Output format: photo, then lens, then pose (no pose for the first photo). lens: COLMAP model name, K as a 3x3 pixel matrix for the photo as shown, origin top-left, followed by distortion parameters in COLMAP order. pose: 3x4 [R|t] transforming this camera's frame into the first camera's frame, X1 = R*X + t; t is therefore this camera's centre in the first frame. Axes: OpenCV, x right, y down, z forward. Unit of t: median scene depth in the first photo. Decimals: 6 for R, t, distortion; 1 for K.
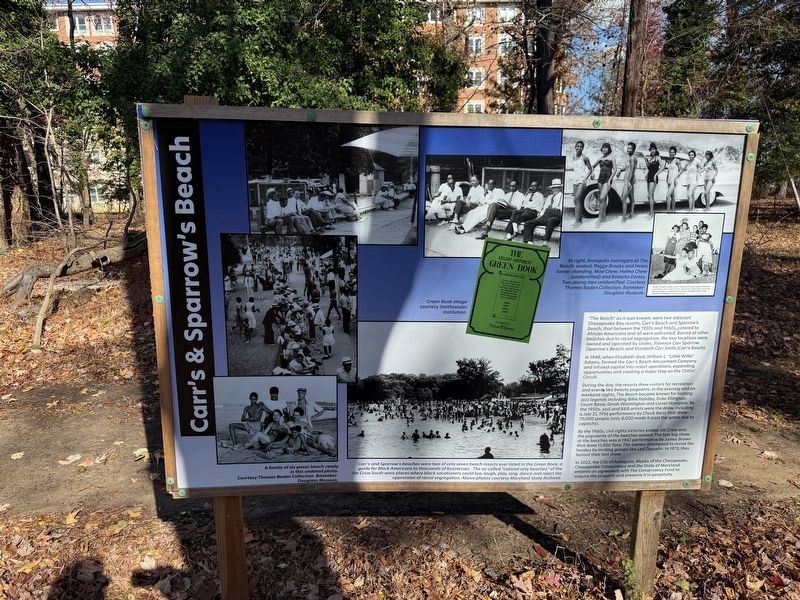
lens RADIAL K [[567.1, 0, 398.4], [0, 567.1, 306.0], [0, 0, 1]] dist [0.046061, -0.054611]
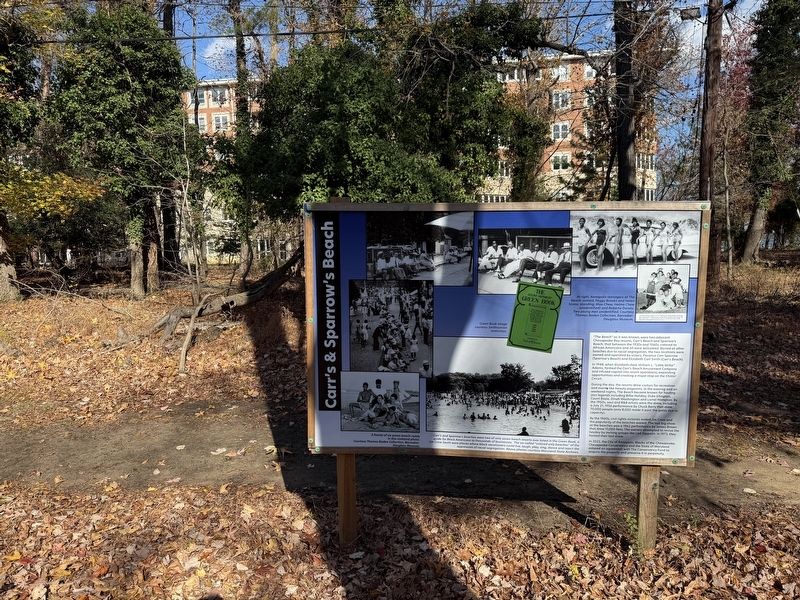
lens RADIAL K [[567.1, 0, 394.5], [0, 567.1, 300.3], [0, 0, 1]] dist [0.046061, -0.054611]
pose [[0.987461, 0.002115, -0.157849, 0.061599], [-0.017015, 0.995511, -0.093103, 0.070948], [0.156943, 0.094621, 0.983064, -0.496895]]
